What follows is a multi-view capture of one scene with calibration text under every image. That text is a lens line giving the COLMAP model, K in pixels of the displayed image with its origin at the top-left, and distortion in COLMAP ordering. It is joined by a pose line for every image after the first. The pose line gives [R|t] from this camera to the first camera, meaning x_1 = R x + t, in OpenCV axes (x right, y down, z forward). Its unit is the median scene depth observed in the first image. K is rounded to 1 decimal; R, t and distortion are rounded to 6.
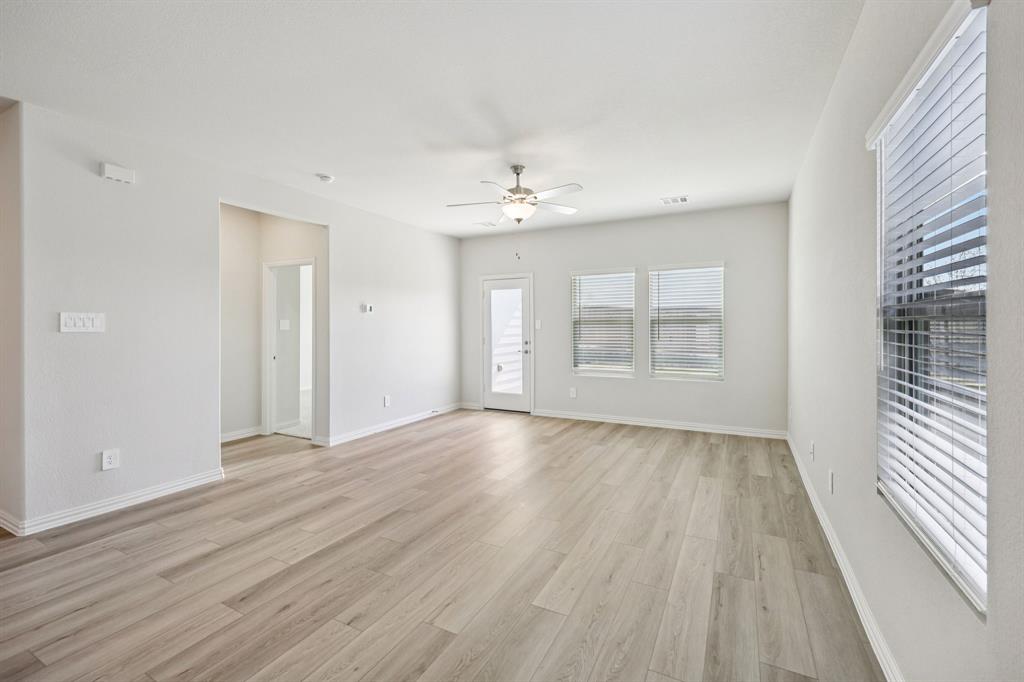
lens RADIAL K [[418.6, 0, 516.3], [0, 418.6, 323.5], [0, 0, 1]] dist [0.011672, 0.000508]
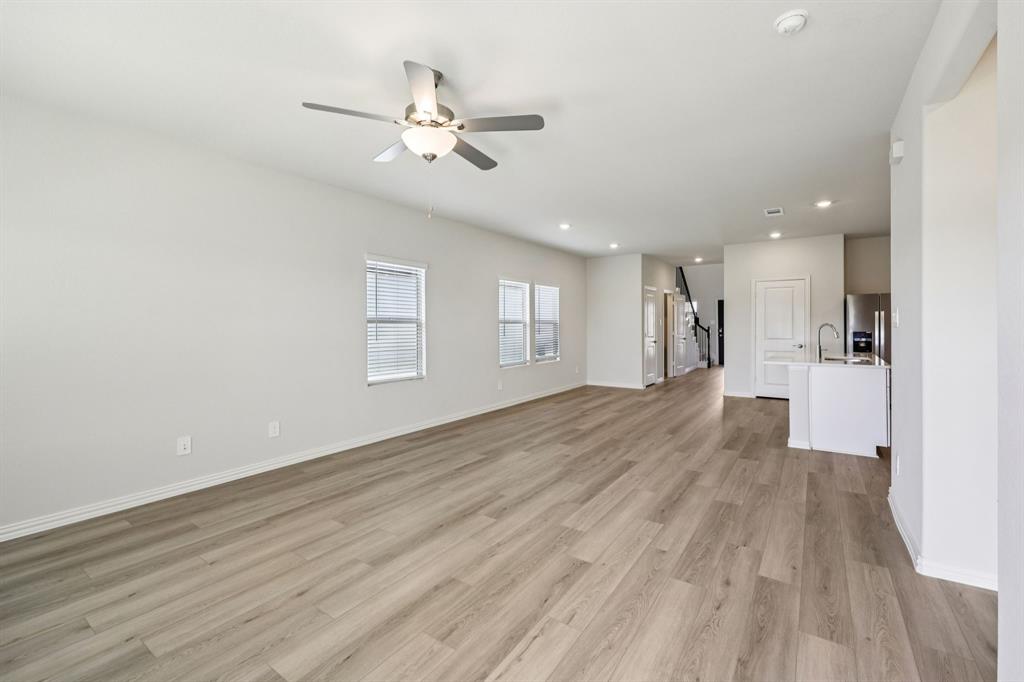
lens RADIAL K [[418.6, 0, 523.0], [0, 418.6, 331.6], [0, 0, 1]] dist [0.011672, 0.000508]
pose [[-0.993356, 0.007041, 0.114864, -0.243535], [0.007576, 0.999962, 0.004217, 0.021570], [-0.114830, 0.005059, -0.993372, 1.910723]]
